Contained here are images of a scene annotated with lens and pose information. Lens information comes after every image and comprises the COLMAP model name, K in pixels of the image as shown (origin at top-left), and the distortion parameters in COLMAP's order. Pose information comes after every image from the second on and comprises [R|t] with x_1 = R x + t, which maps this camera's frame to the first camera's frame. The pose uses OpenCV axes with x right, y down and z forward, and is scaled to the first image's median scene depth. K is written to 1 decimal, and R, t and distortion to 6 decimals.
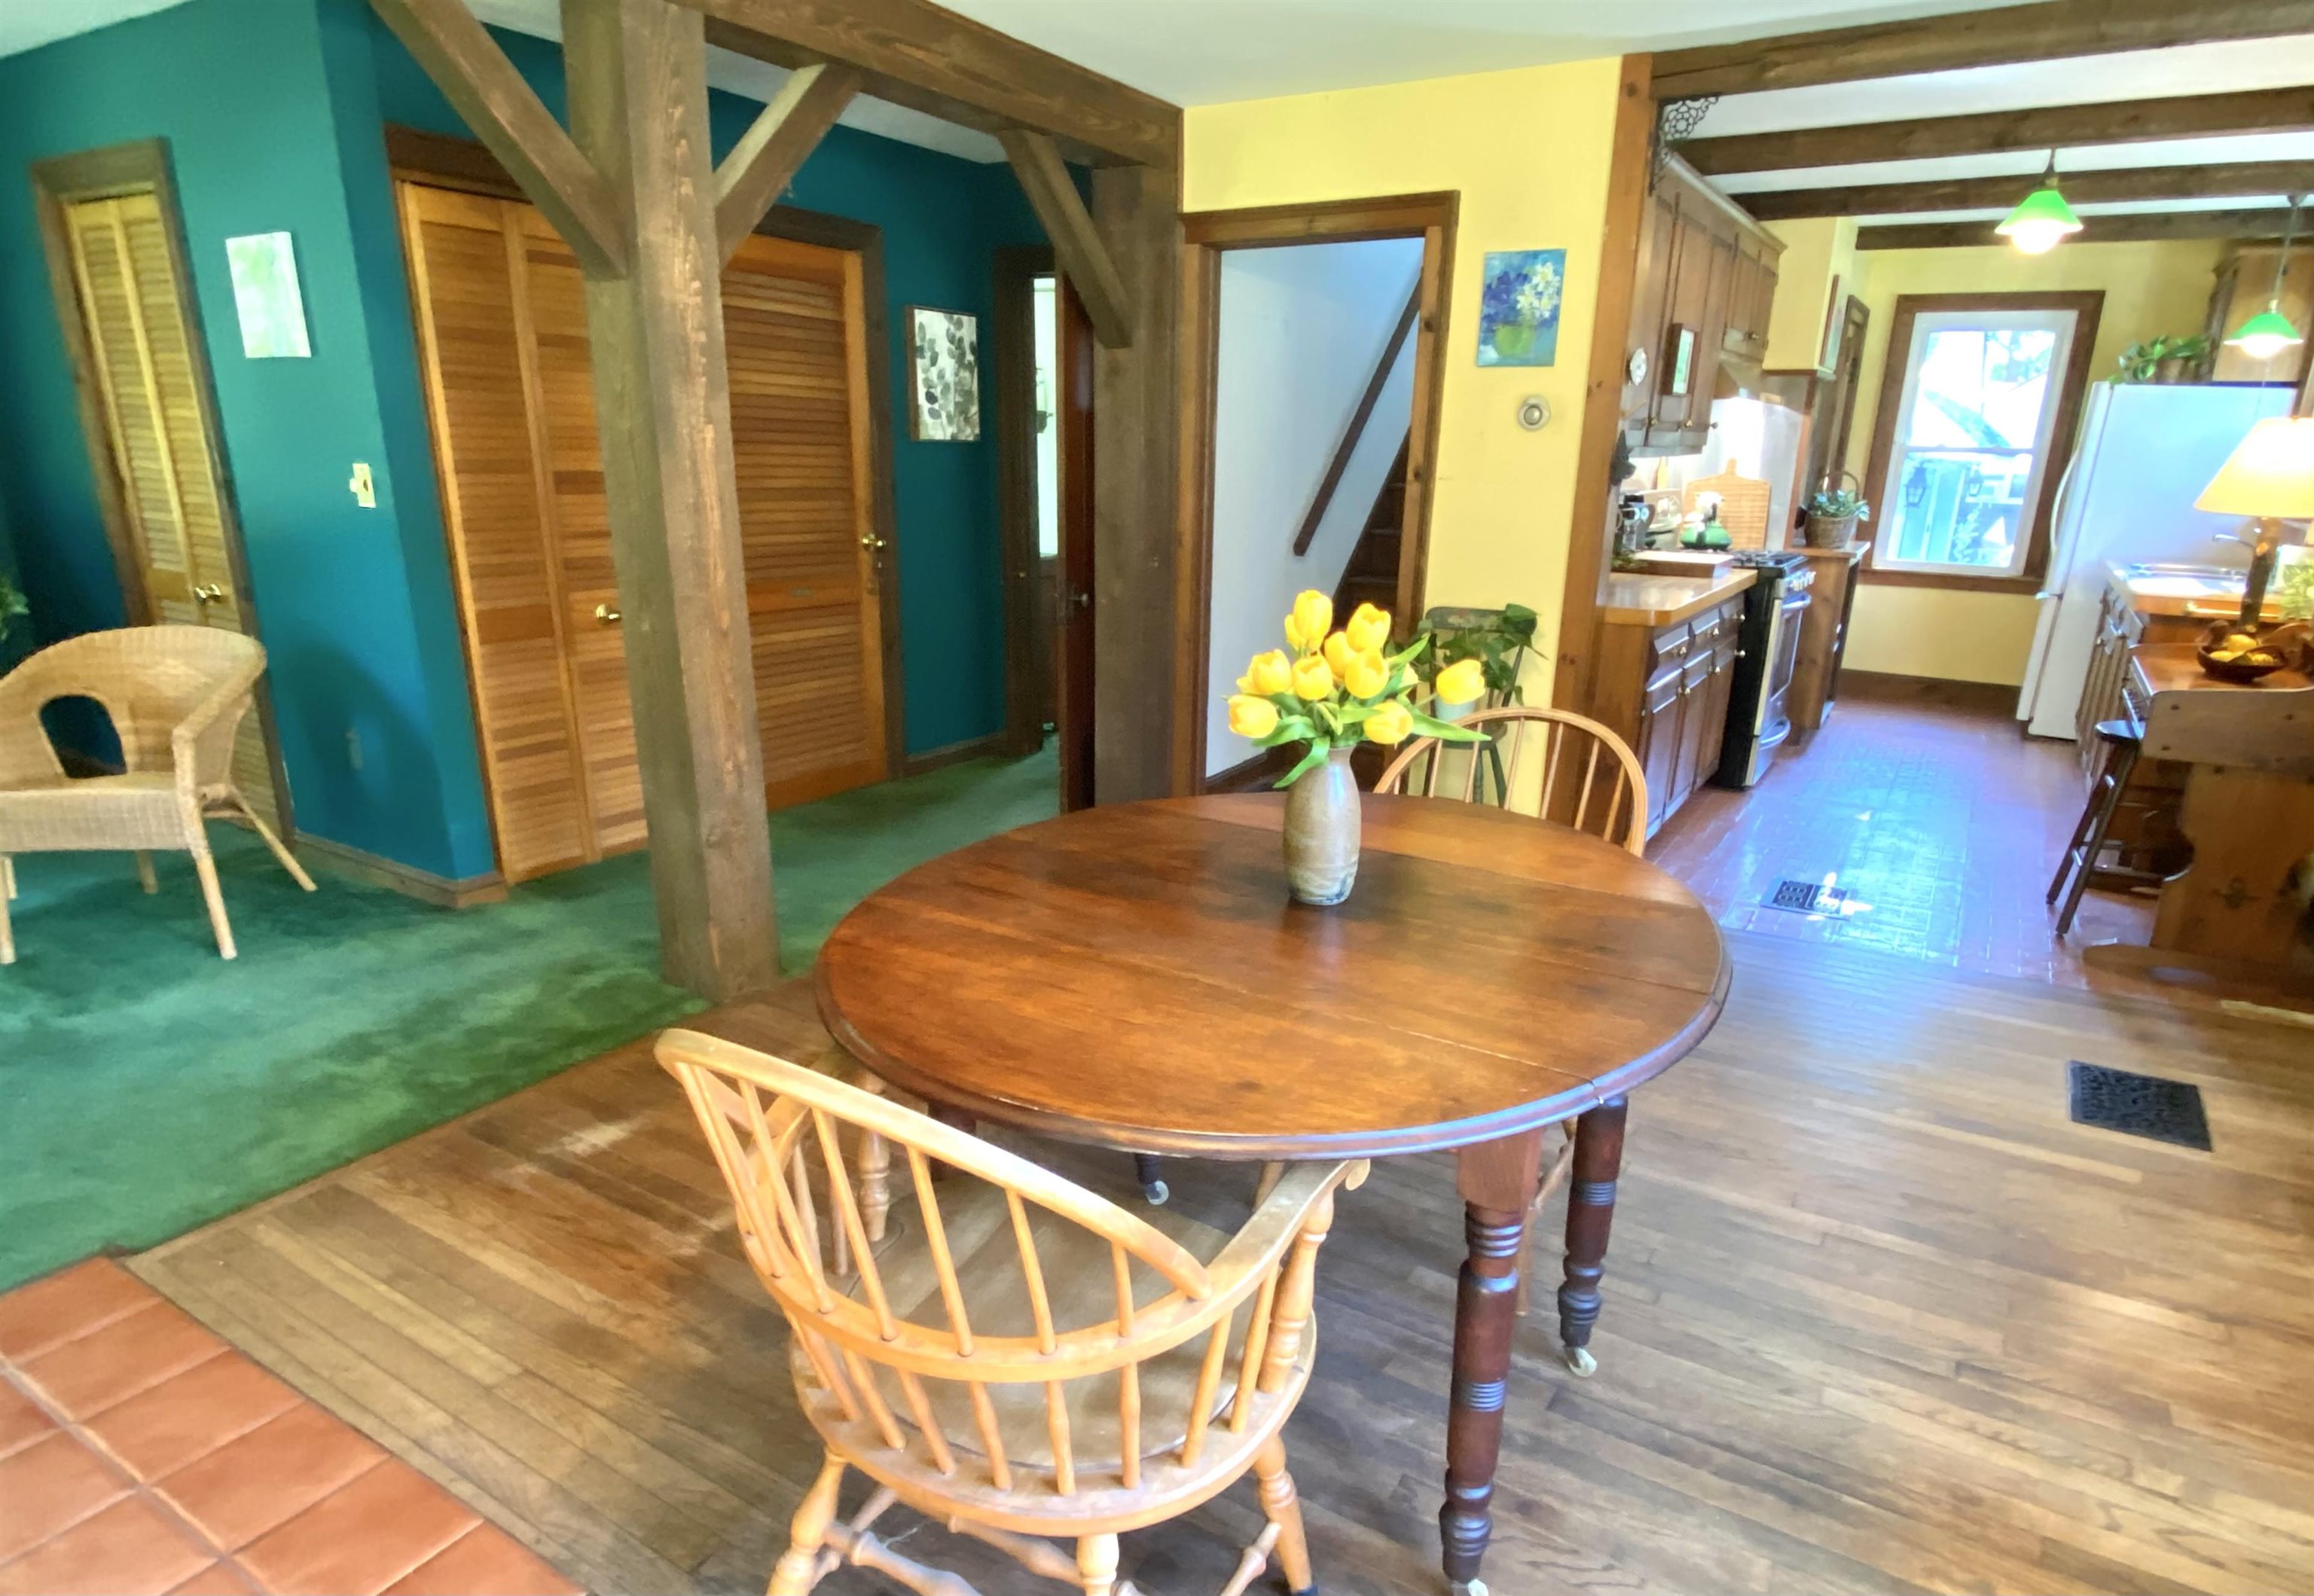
lens RADIAL K [[1324.8, 0, 1161.8], [0, 1324.8, 853.5], [0, 0, 1]] dist [-0.003014, -0.000973]
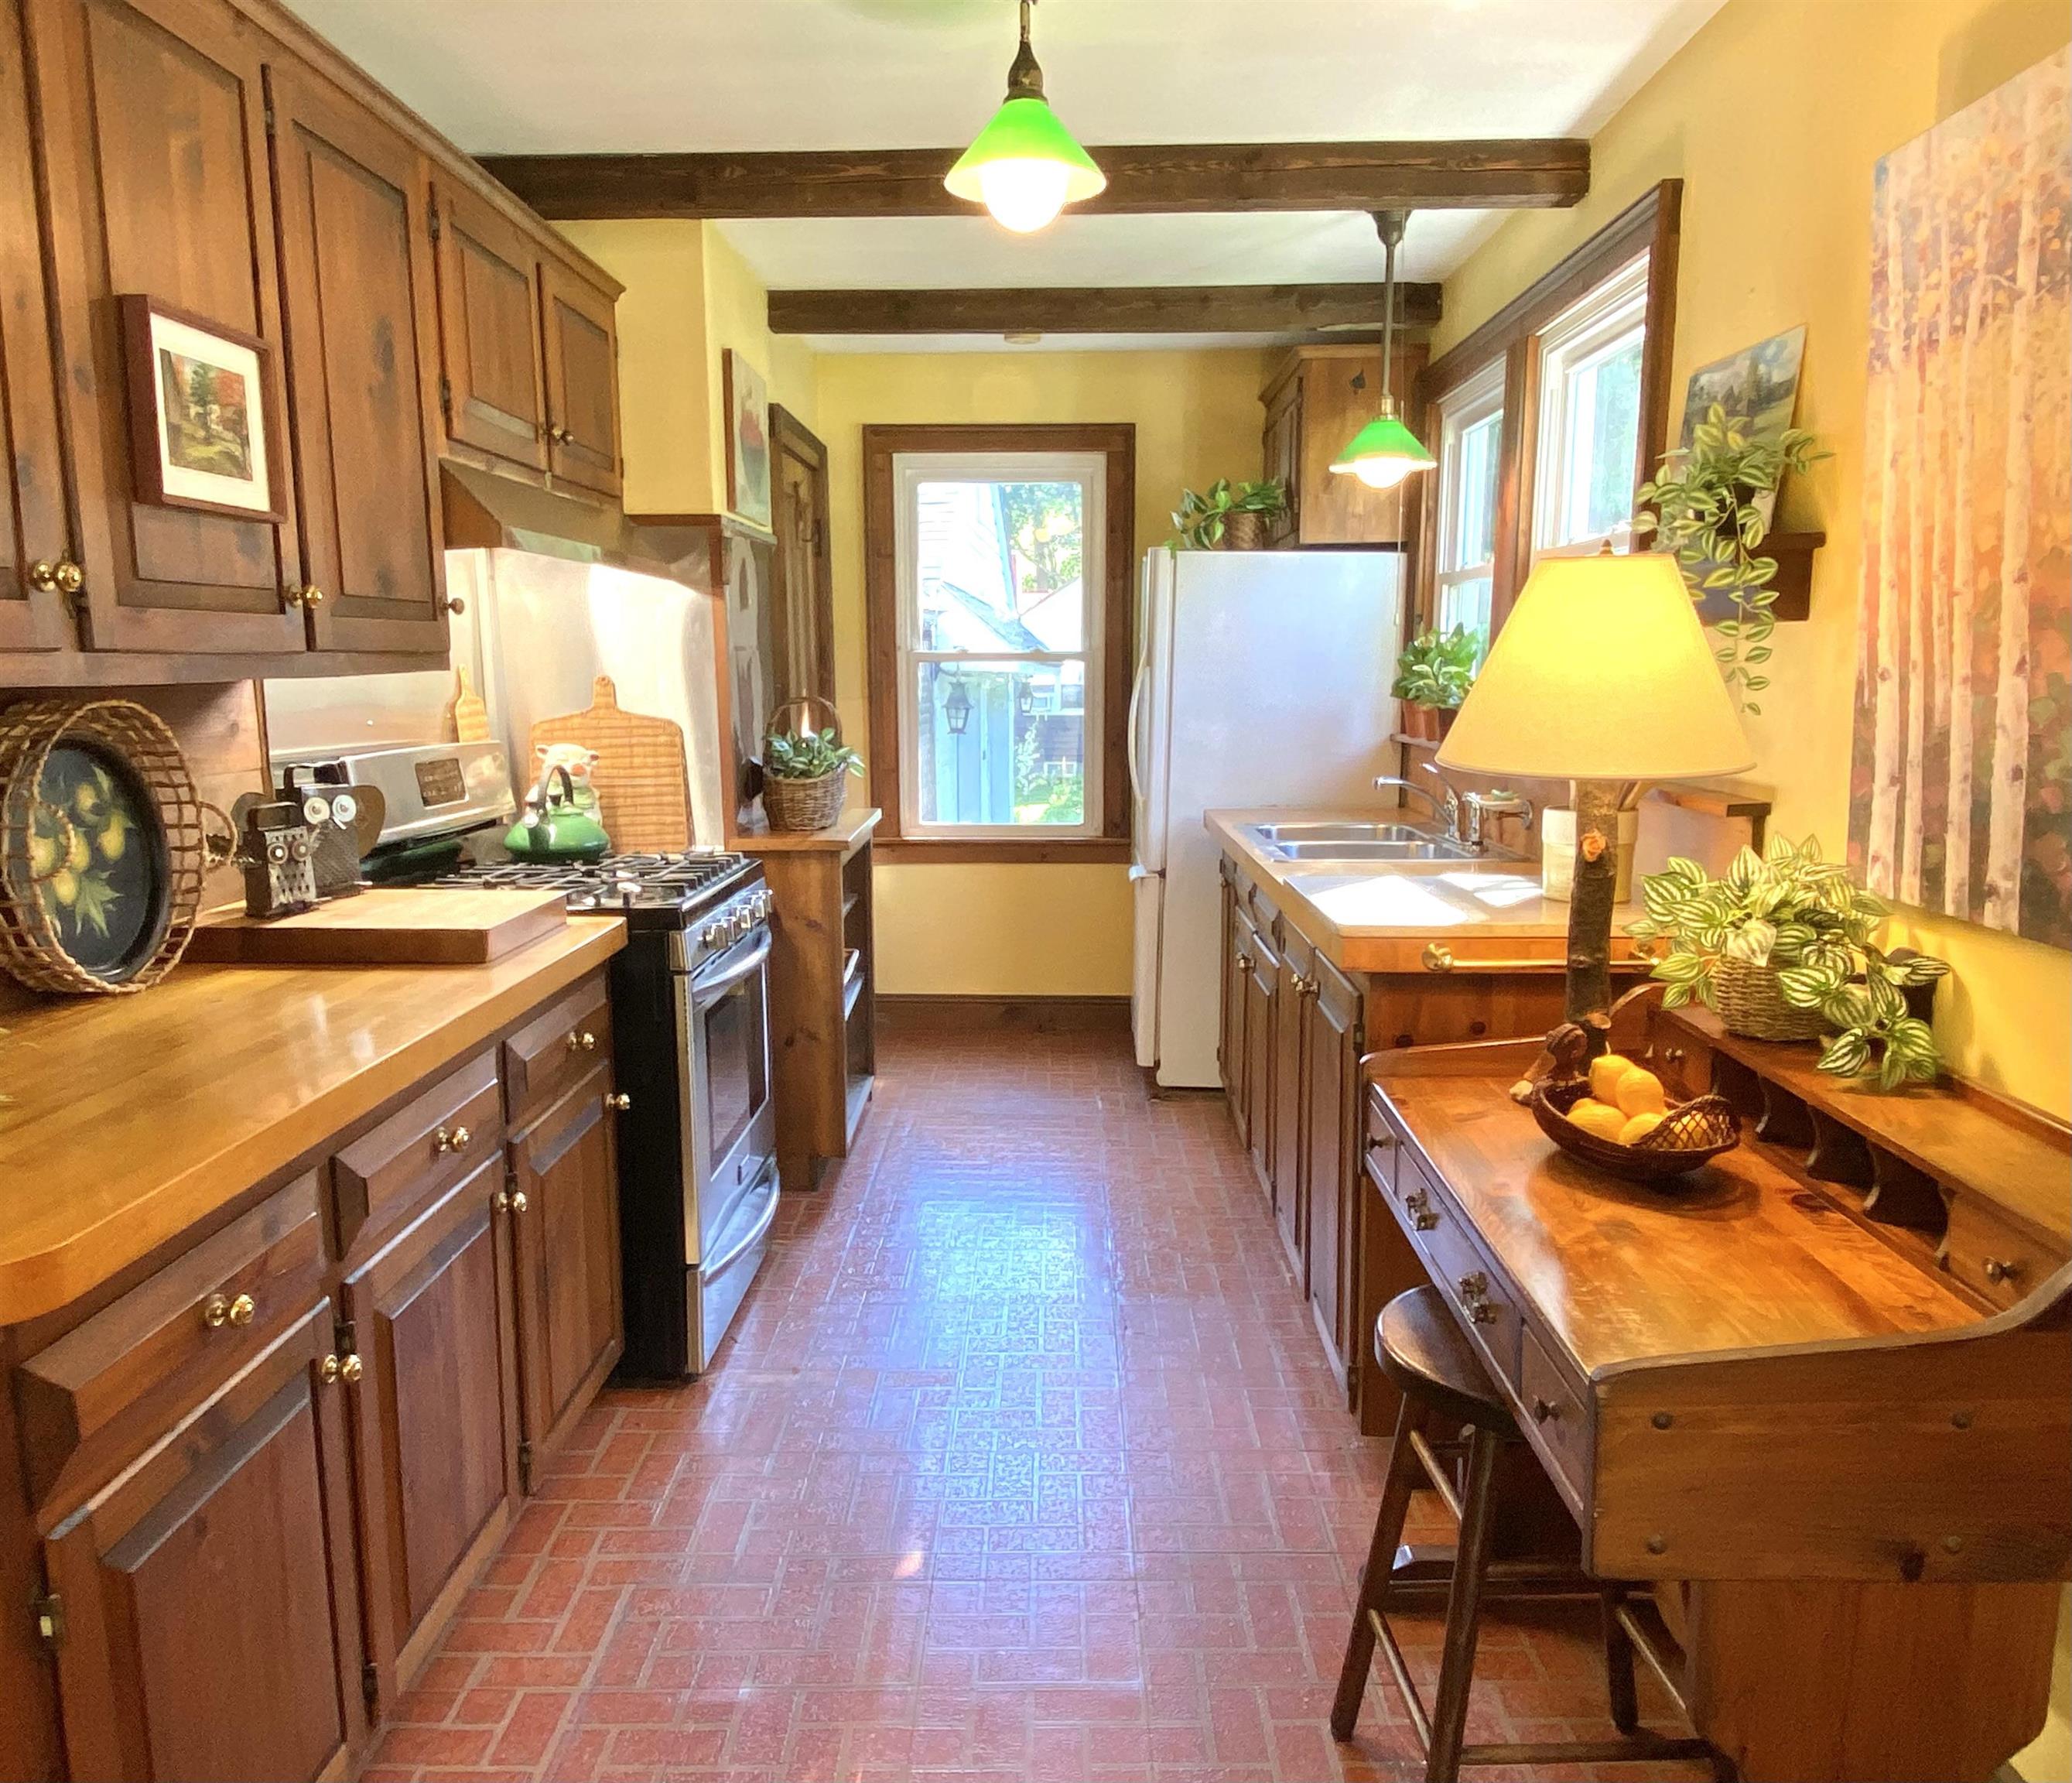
lens RADIAL K [[1499.8, 0, 1036.0], [0, 1499.8, 891.5], [0, 0, 1]] dist [-0.000194, -0.000993]
pose [[0.858296, -0.099102, 0.503495, 0.273570], [0.174083, 0.979222, -0.104018, -0.126302], [-0.482725, 0.176928, 0.857714, 0.428456]]
